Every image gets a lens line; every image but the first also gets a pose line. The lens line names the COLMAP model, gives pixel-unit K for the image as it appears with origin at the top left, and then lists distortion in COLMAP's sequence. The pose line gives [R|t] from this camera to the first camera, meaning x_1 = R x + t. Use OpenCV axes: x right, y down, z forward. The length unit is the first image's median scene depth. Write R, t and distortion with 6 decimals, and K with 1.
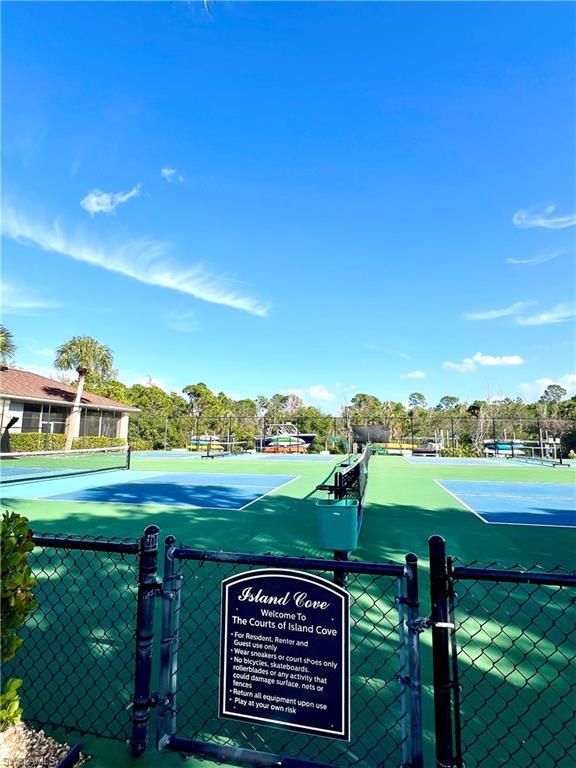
lens RADIAL K [[393.4, 0, 291.3], [0, 393.4, 383.6], [0, 0, 1]] dist [-0.013926, 0.001544]
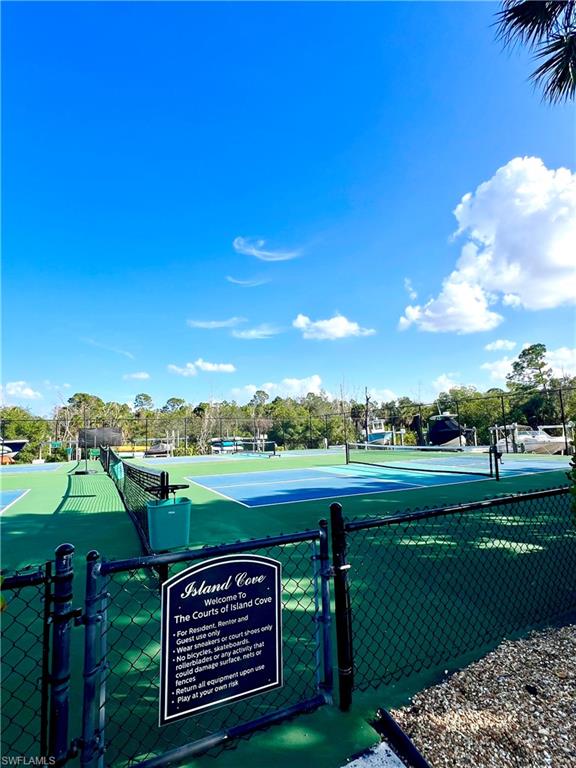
lens RADIAL K [[393.4, 0, 290.4], [0, 393.4, 385.2], [0, 0, 1]] dist [-0.013926, 0.001544]
pose [[0.782353, 0.040955, 0.621487, -0.541036], [-0.041178, 0.999054, -0.014000, 0.016585], [-0.621473, -0.014638, 0.783299, 0.060040]]
